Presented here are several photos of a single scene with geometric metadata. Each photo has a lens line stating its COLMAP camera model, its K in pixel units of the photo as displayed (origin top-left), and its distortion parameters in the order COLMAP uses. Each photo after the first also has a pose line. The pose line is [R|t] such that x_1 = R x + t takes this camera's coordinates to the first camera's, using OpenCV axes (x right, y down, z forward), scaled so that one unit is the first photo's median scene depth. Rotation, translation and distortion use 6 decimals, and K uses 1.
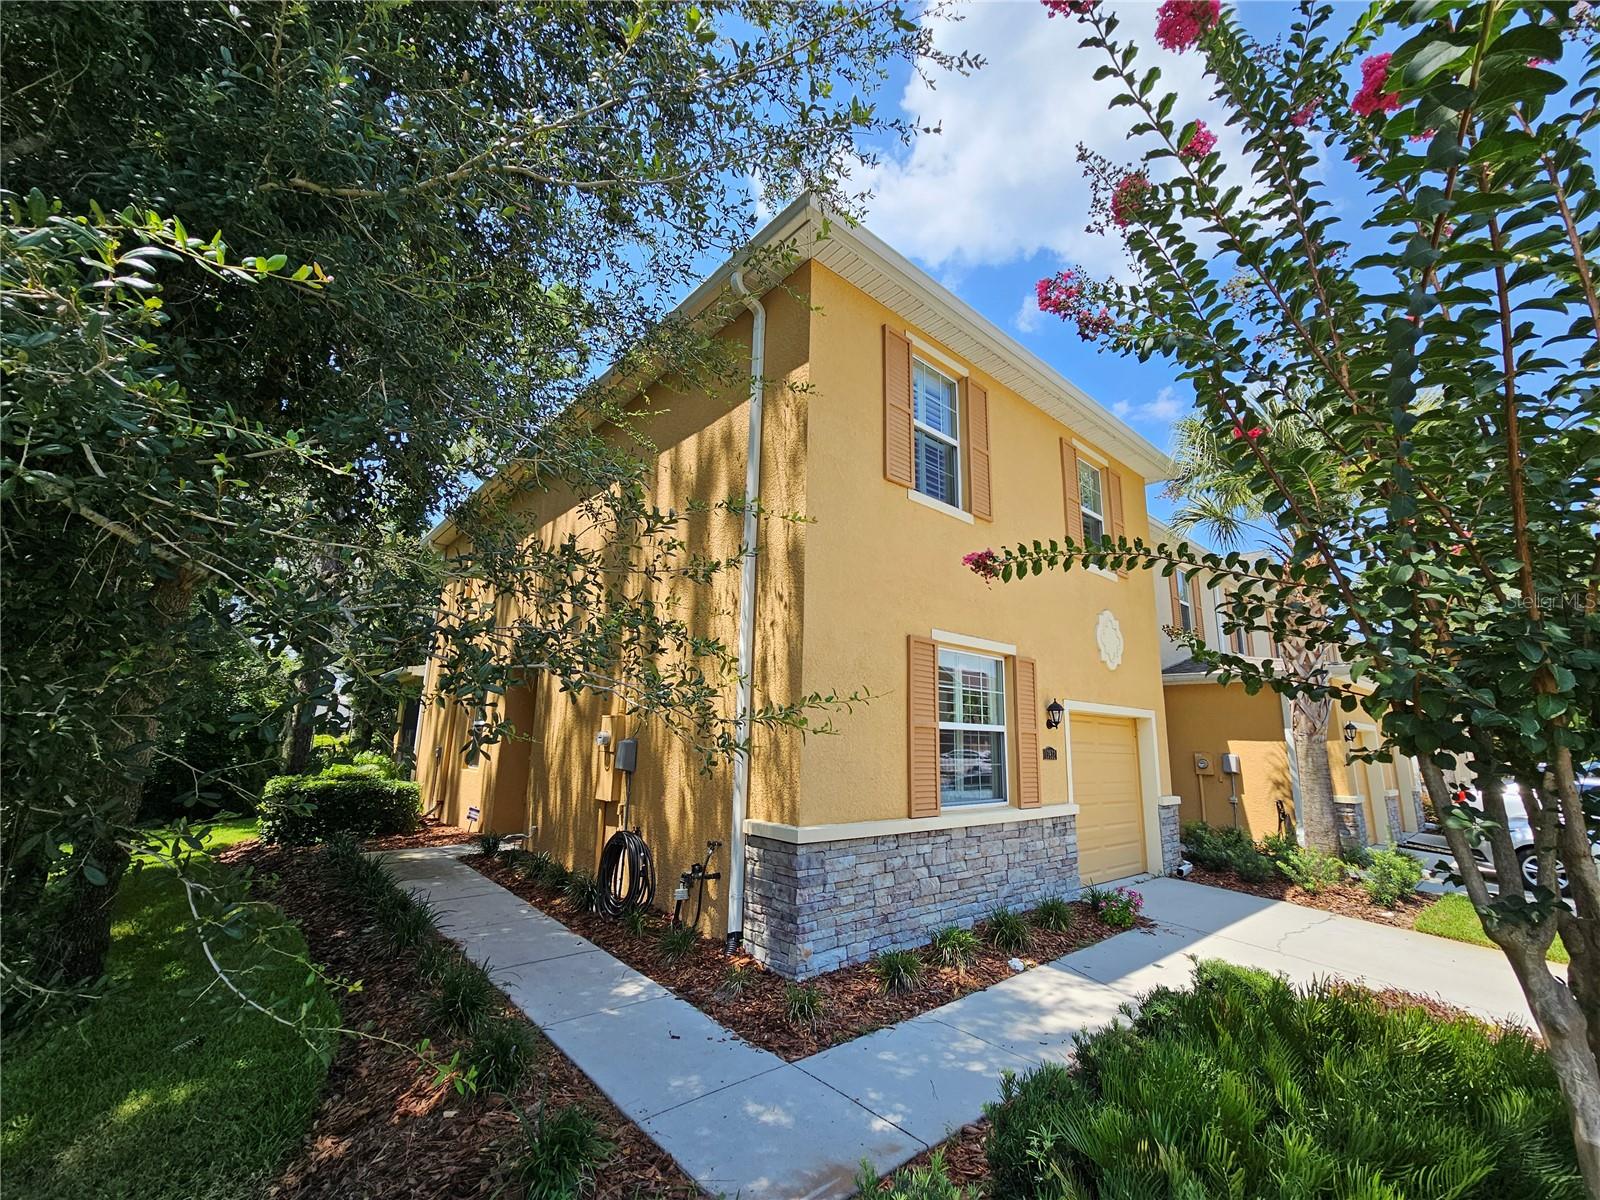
lens RADIAL K [[659.6, 0, 798.6], [0, 659.6, 602.0], [0, 0, 1]] dist [-0.006915, 0.001177]
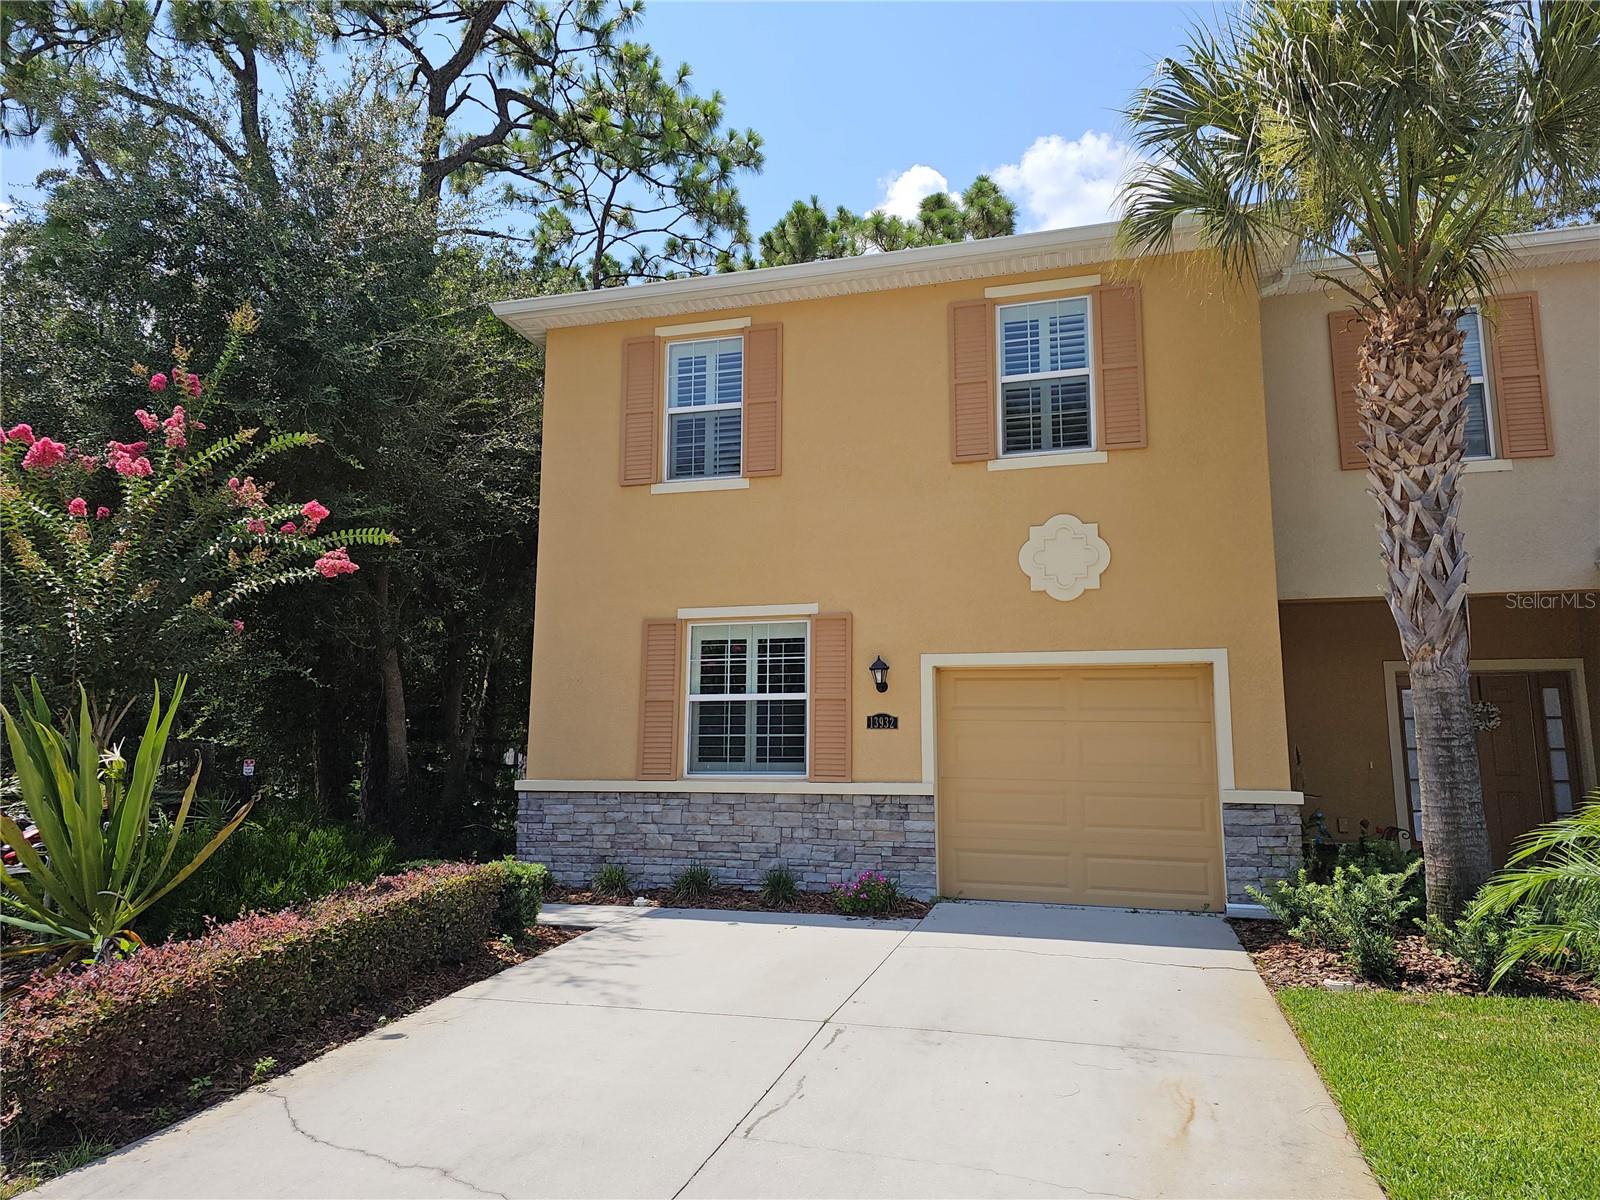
lens RADIAL K [[1070.7, 0, 800.8], [0, 1070.7, 601.4], [0, 0, 1]] dist [0.042161, 0.000384]
pose [[0.554989, -0.162957, -0.815740, 1.587968], [0.171195, 0.982008, -0.079699, 0.187246], [0.814051, -0.095418, 0.572901, 0.170199]]
